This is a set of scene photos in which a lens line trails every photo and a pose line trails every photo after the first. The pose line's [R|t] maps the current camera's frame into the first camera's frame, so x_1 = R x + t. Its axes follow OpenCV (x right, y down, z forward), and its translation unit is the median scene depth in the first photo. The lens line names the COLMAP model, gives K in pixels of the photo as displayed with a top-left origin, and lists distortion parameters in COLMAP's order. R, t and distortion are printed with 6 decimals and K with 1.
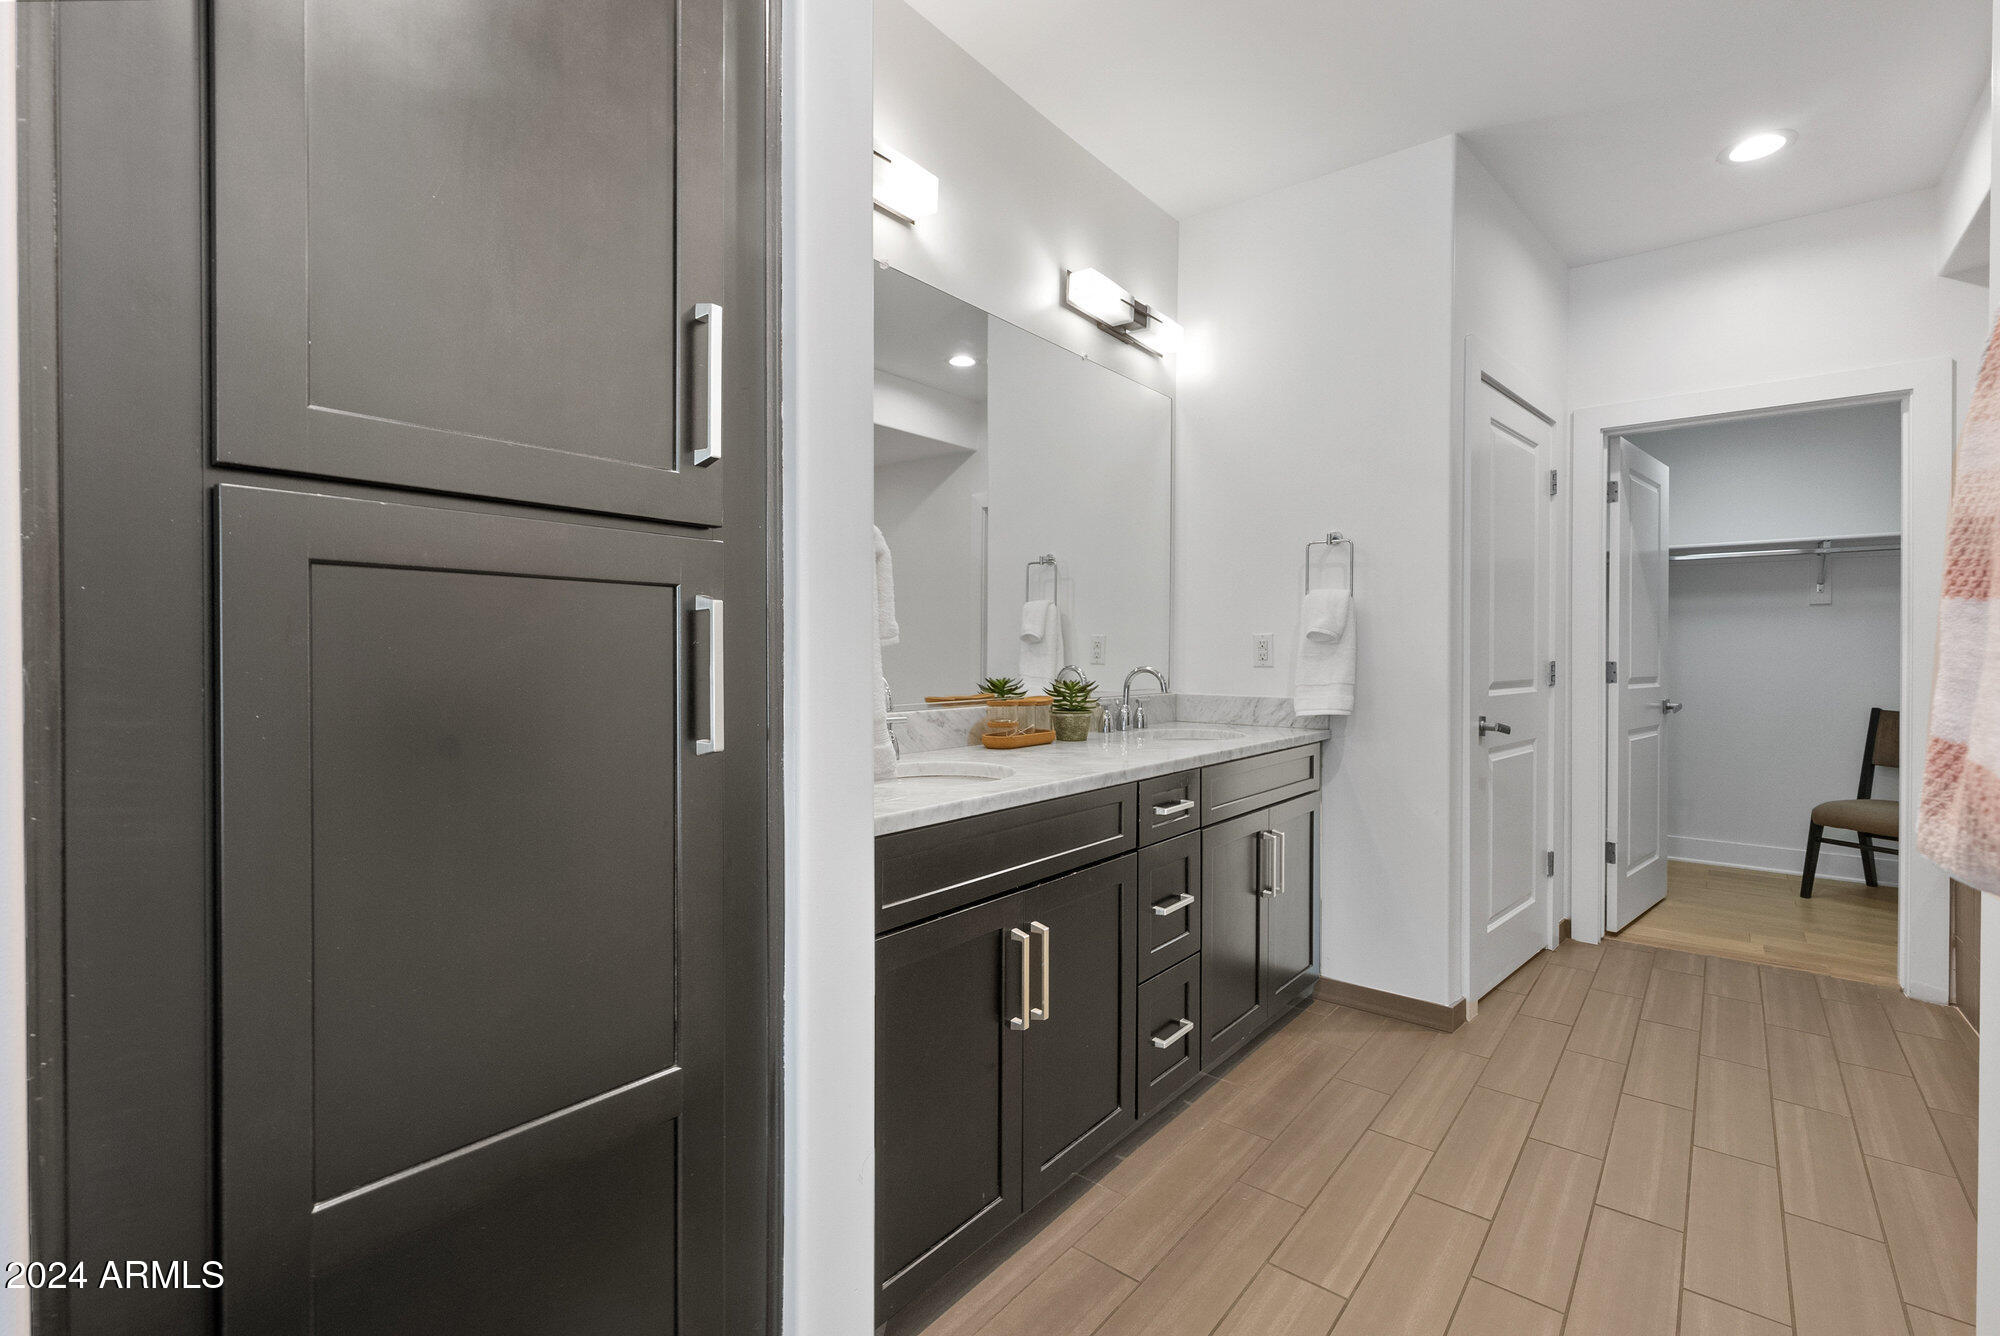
lens RADIAL K [[908.7, 0, 1000.0], [0, 908.7, 668.0], [0, 0, 1]] dist [0.009545, -0.000215]
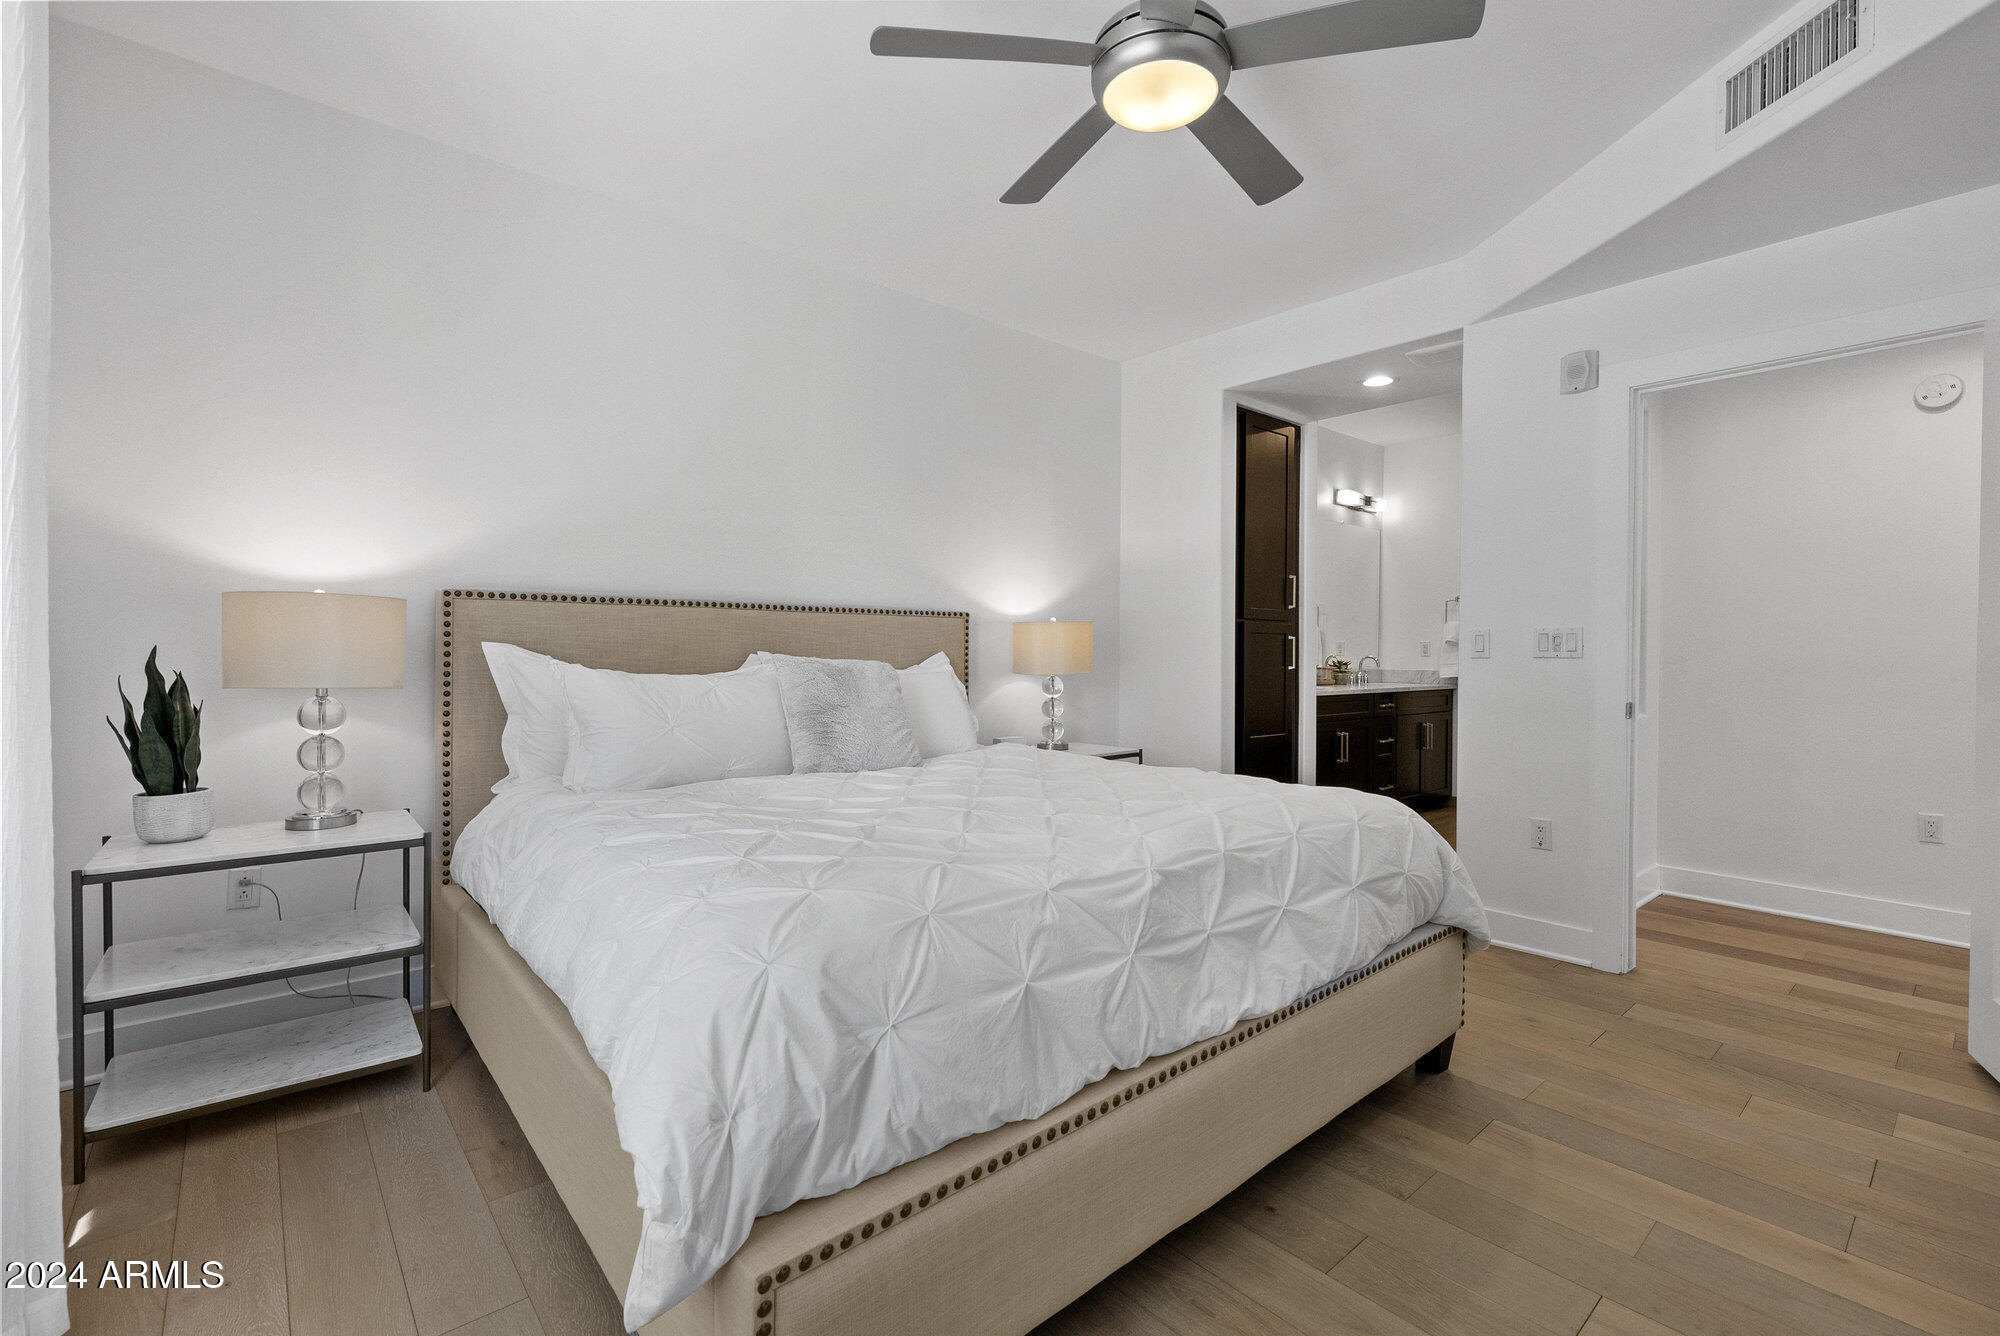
lens RADIAL K [[911.5, 0, 1010.7], [0, 911.5, 662.3], [0, 0, 1]] dist [-0.003340, -0.000062]
pose [[0.985571, 0.004336, -0.169207, -0.350006], [-0.004806, 0.999986, -0.002365, 0.025572], [0.169195, 0.003145, 0.985578, -1.444711]]
